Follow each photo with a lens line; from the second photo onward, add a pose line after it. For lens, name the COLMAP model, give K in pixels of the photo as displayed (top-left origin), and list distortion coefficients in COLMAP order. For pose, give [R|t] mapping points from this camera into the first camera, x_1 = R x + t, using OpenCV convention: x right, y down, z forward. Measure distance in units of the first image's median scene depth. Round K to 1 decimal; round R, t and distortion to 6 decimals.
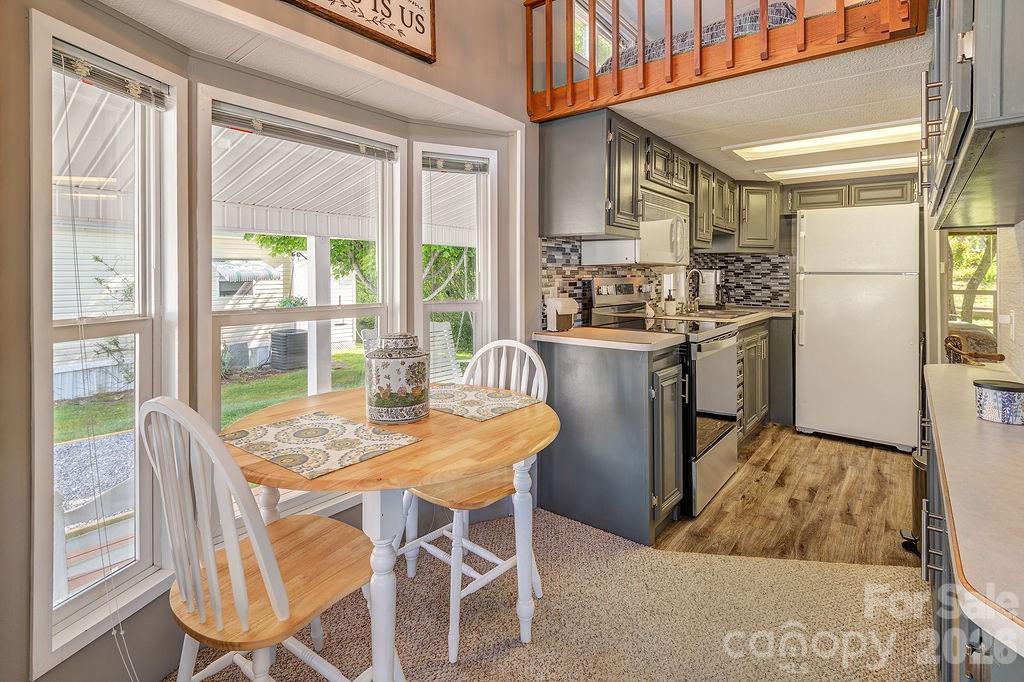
lens RADIAL K [[500.7, 0, 512.6], [0, 500.7, 271.7], [0, 0, 1]] dist [-0.000442, -0.000927]
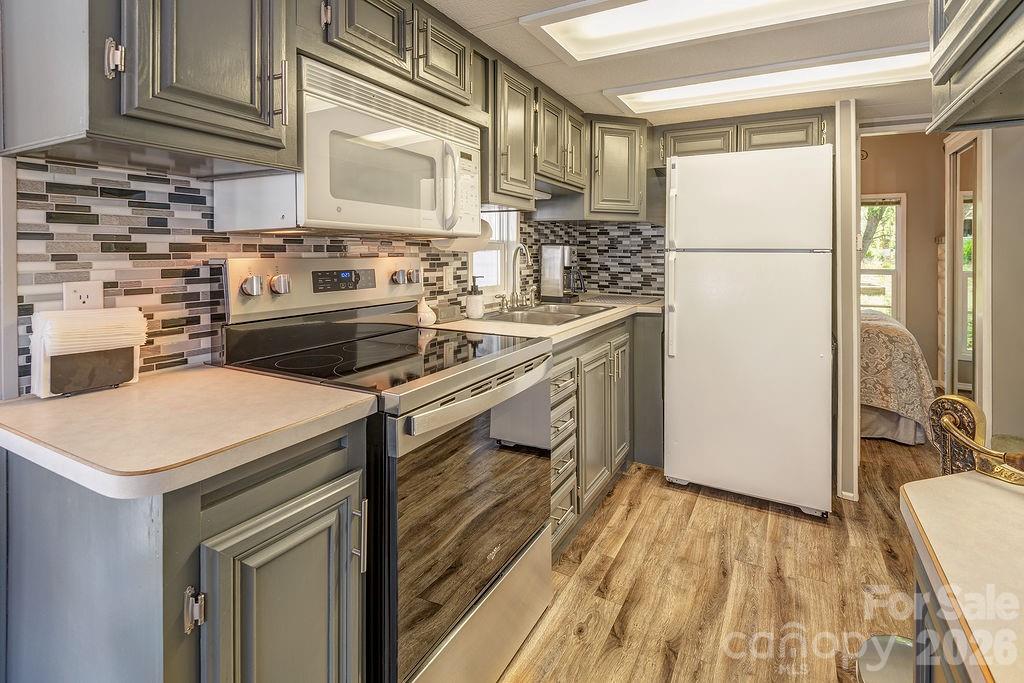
lens RADIAL K [[502.7, 0, 518.2], [0, 502.7, 248.3], [0, 0, 1]] dist [0.002787, 0.000001]
pose [[0.984833, 0.002397, 0.173491, 0.338956], [-0.002280, 0.999997, -0.000874, 0.001938], [-0.173492, 0.000465, 0.984835, 0.489145]]
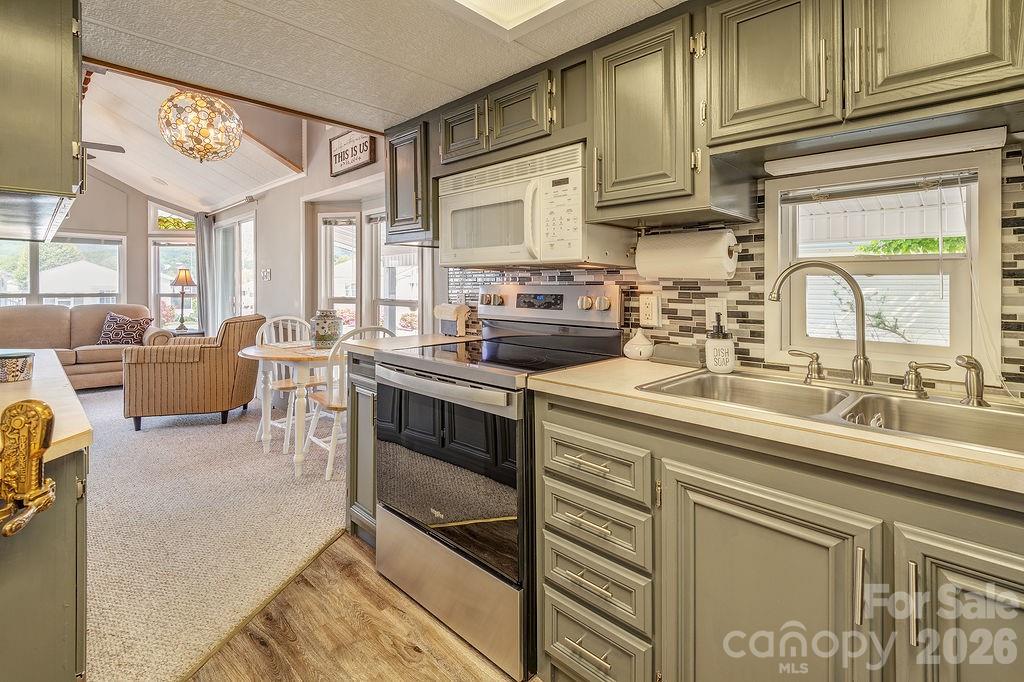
lens RADIAL K [[479.6, 0, 517.8], [0, 479.6, 288.2], [0, 0, 1]] dist [0.028103, -0.000034]
pose [[-0.100114, -0.001238, -0.994975, 0.986216], [0.002133, 0.999997, -0.001459, 0.018926], [0.994974, -0.002269, -0.100112, 1.130353]]
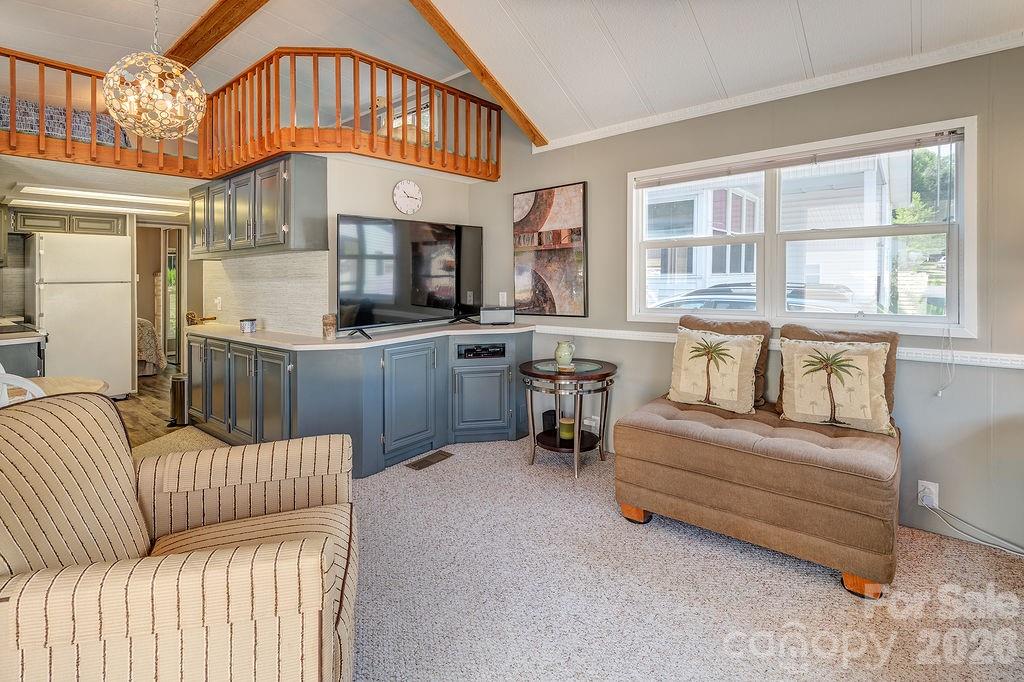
lens RADIAL K [[477.2, 0, 512.0], [0, 477.2, 281.4], [0, 0, 1]] dist [0.000798, -0.000015]
pose [[0.013143, -0.015546, 0.999793, -0.783262], [0.008716, 0.999843, 0.015432, -0.012849], [-0.999876, 0.008511, 0.013276, -0.242078]]
